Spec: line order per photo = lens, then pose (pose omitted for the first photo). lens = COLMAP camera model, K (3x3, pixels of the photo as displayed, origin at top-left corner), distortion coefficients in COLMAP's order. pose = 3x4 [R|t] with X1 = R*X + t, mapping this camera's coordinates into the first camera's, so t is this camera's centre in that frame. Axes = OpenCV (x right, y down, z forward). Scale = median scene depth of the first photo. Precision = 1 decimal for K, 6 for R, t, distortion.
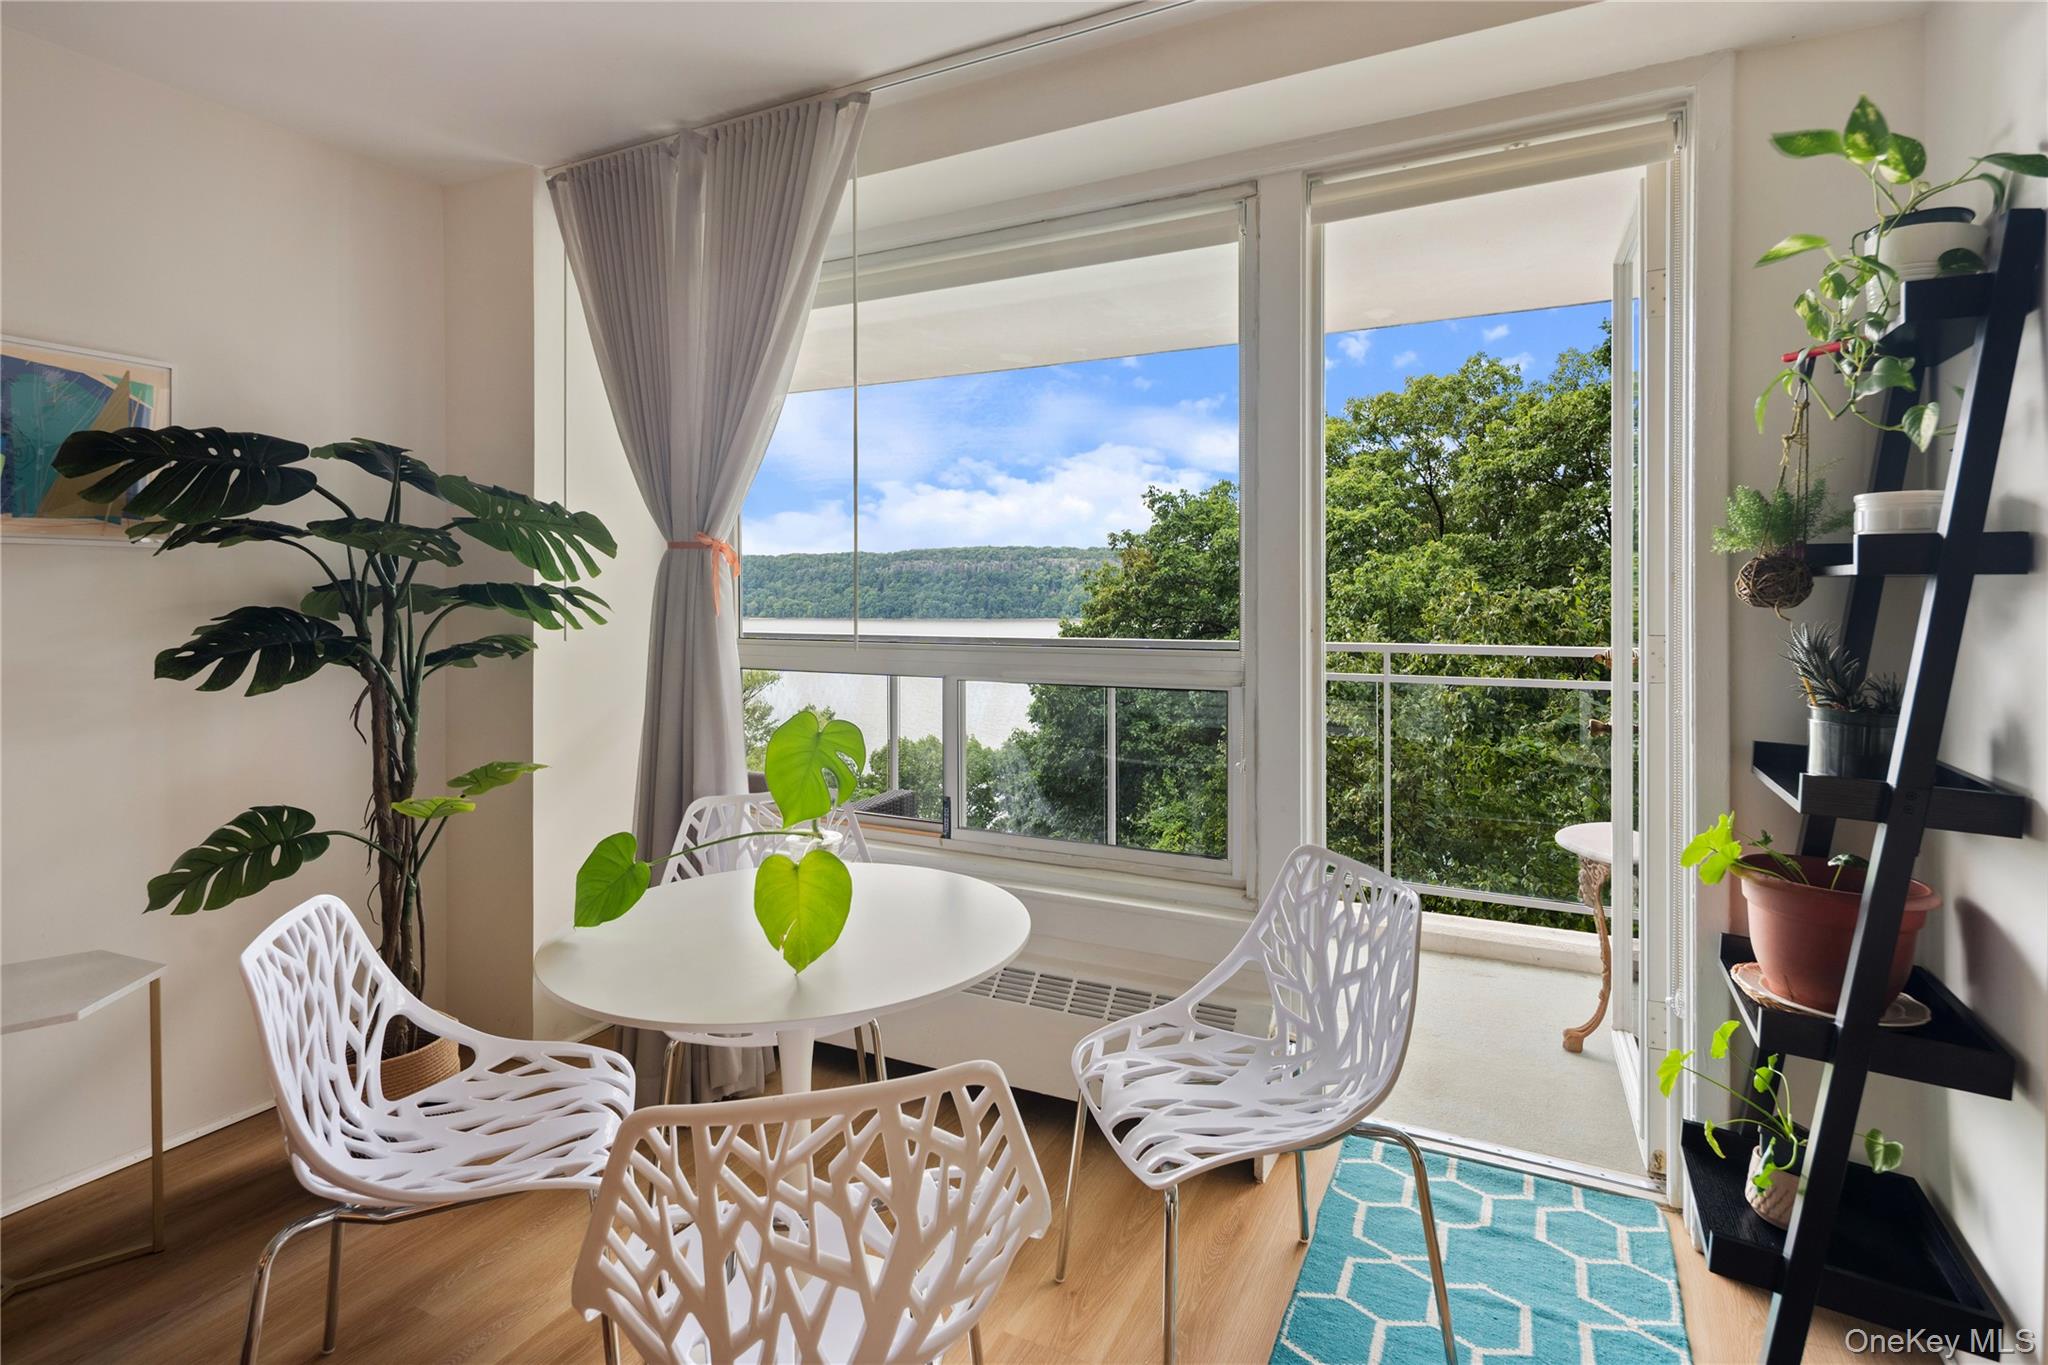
lens RADIAL K [[1007.3, 0, 1029.5], [0, 1007.3, 600.9], [0, 0, 1]] dist [0.003096, -0.000530]
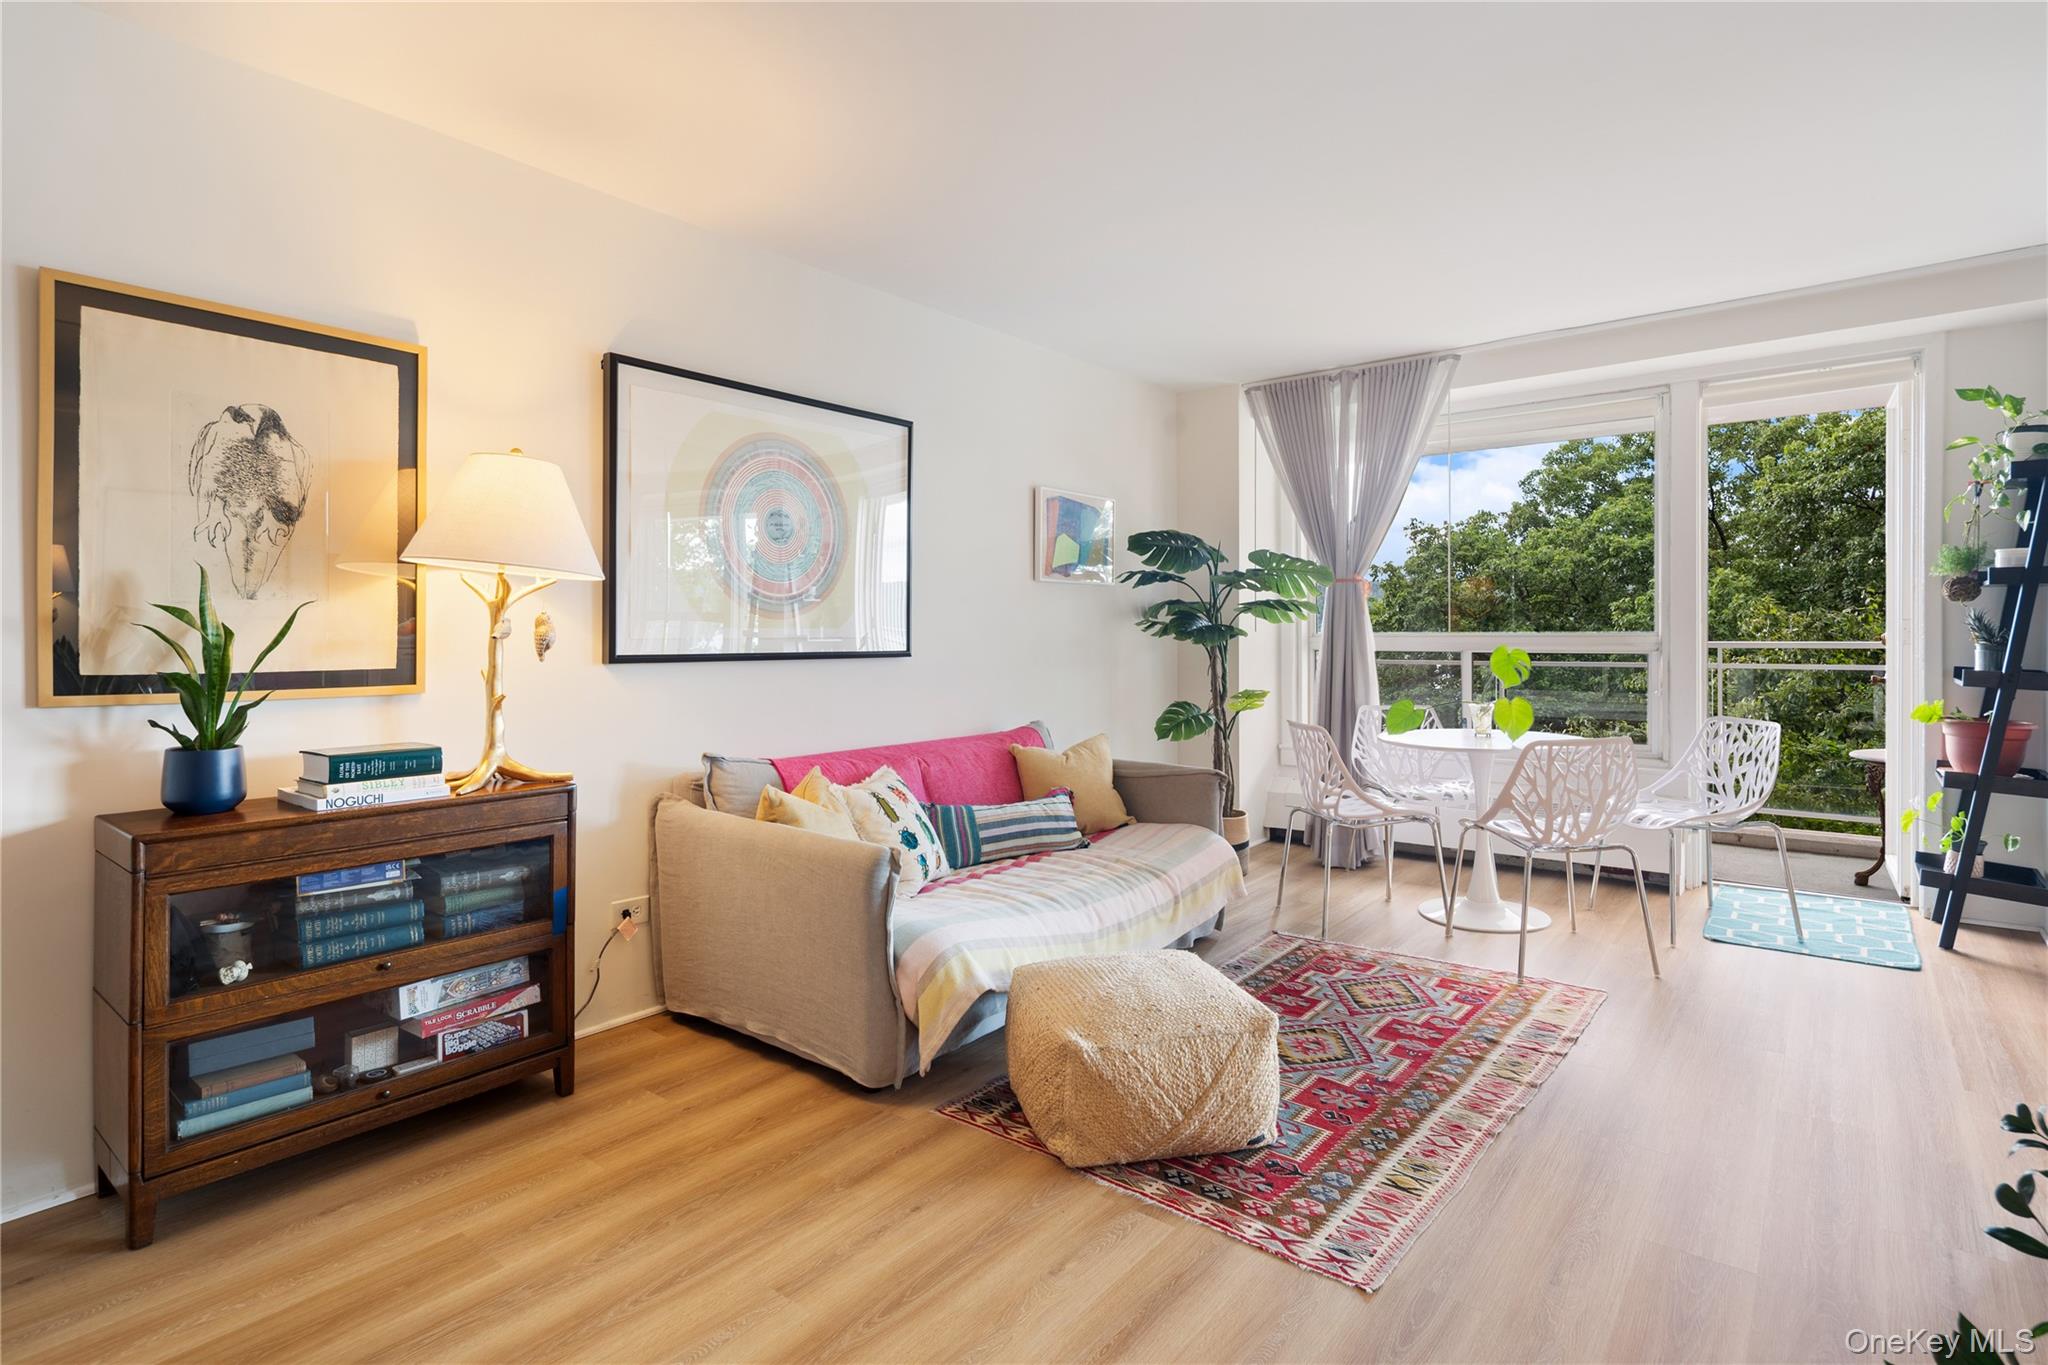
lens RADIAL K [[1024.9, 0, 1016.0], [0, 1024.9, 643.6], [0, 0, 1]] dist [-0.000419, -0.000506]
pose [[0.977267, 0.000505, -0.212010, -0.585260], [0.001027, 0.999974, 0.007113, 0.060635], [0.212008, -0.007169, 0.977242, -1.189721]]
